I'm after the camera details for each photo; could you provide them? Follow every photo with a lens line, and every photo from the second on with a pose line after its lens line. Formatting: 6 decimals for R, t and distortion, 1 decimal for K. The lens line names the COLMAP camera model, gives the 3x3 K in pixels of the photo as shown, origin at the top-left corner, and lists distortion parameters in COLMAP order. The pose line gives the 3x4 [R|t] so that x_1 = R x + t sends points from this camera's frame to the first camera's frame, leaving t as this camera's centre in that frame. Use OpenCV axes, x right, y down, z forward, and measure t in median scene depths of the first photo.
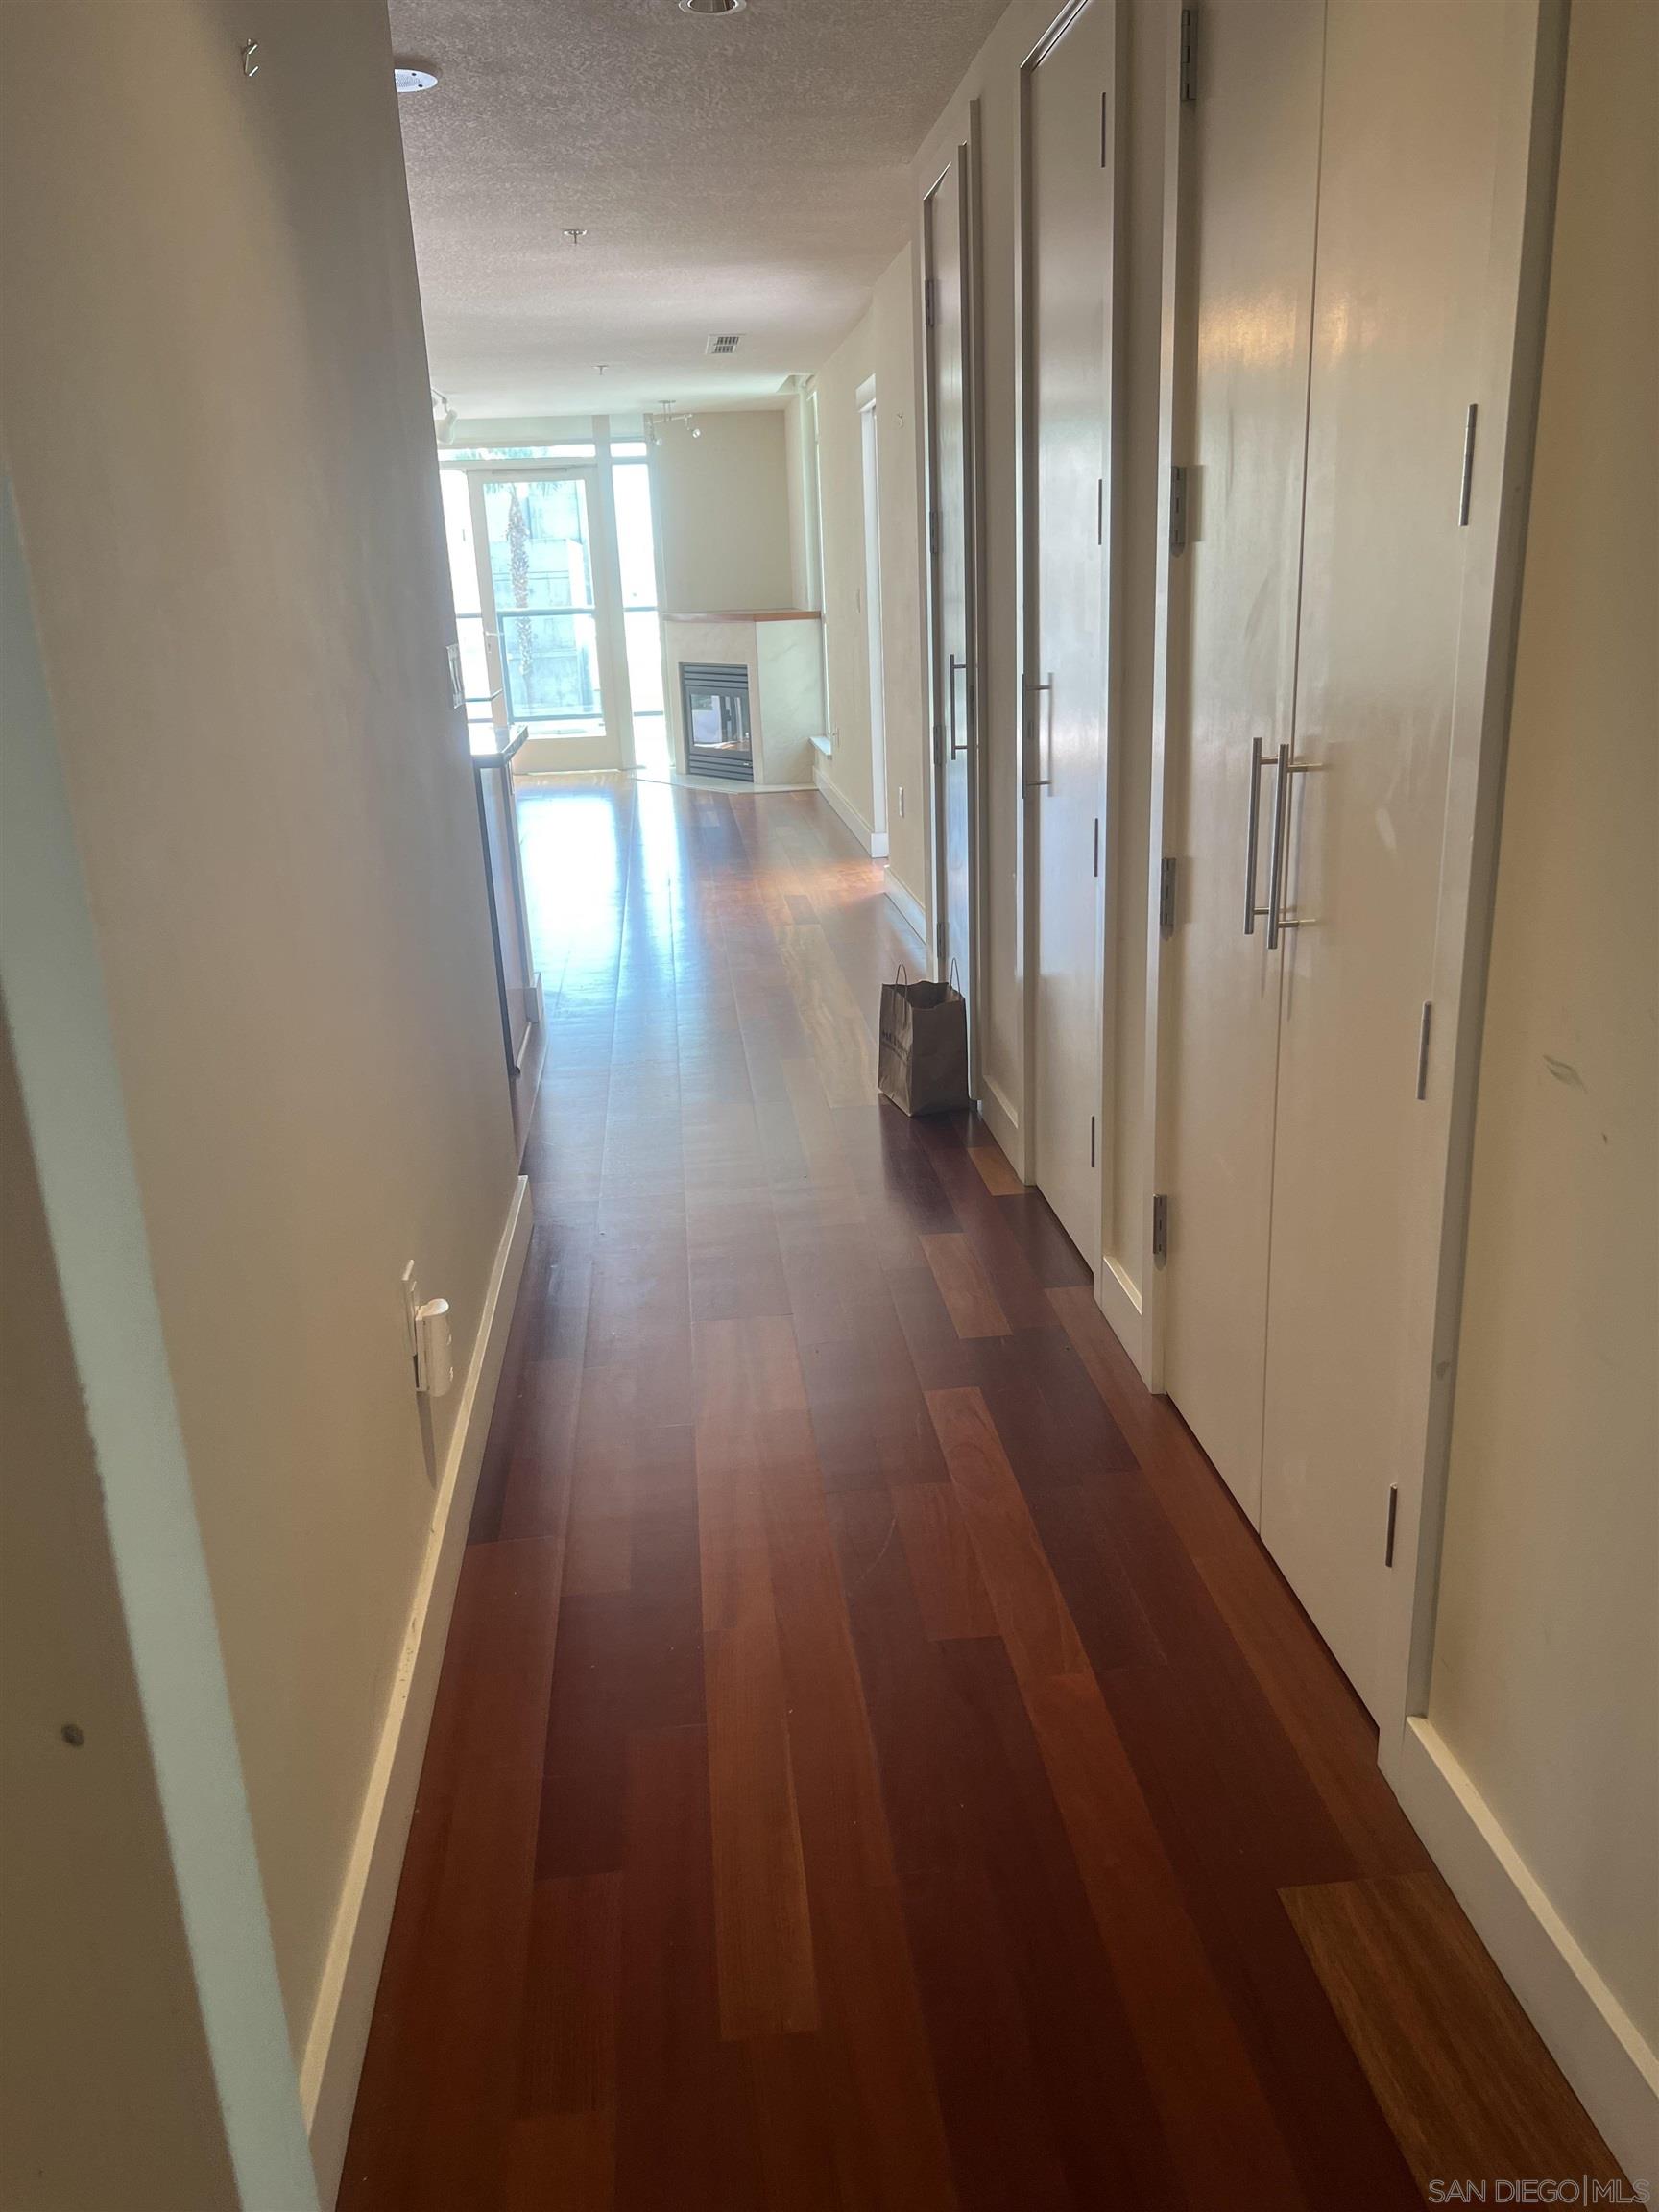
lens RADIAL K [[1655.1, 0, 829.5], [0, 1655.1, 1106.0], [0, 0, 1]] dist [0.069260, -0.087283]
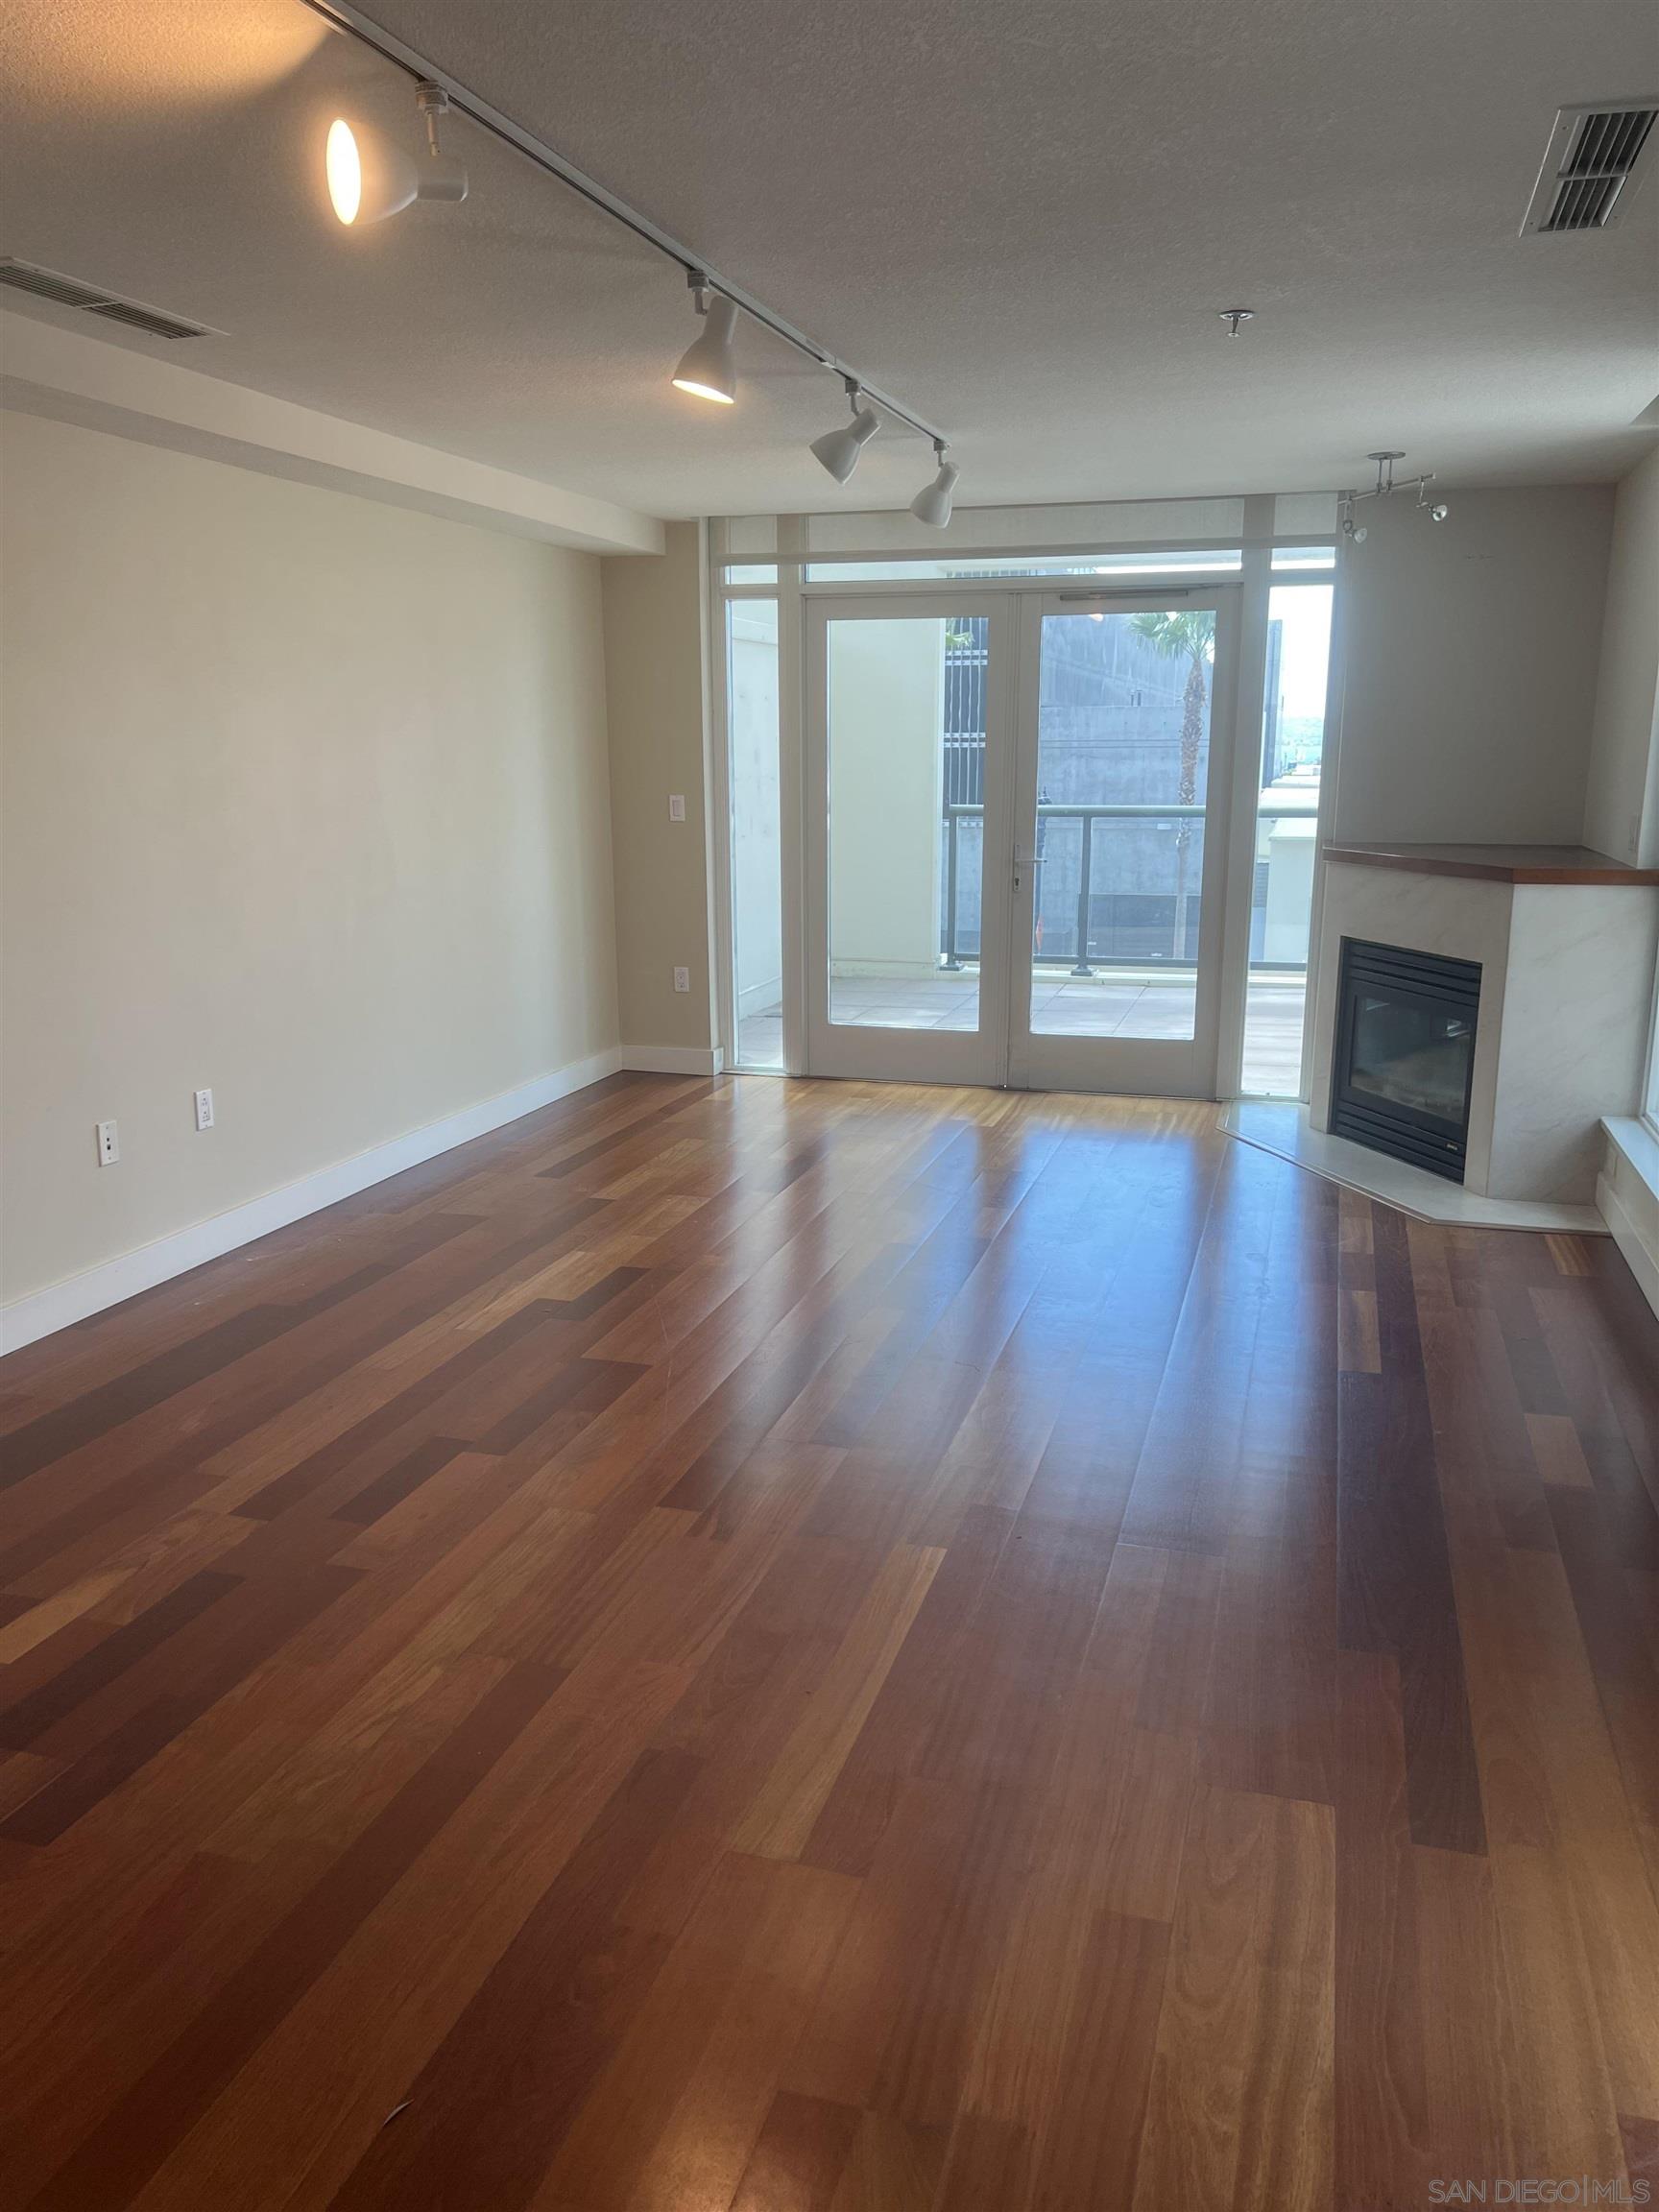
lens RADIAL K [[1659.6, 0, 813.4], [0, 1659.6, 1097.8], [0, 0, 1]] dist [0.015477, 0.001665]
pose [[0.918672, 0.123237, -0.375305, -0.039877], [-0.158156, 0.985365, -0.063574, -0.155521], [0.361978, 0.117761, 0.924719, 0.453595]]
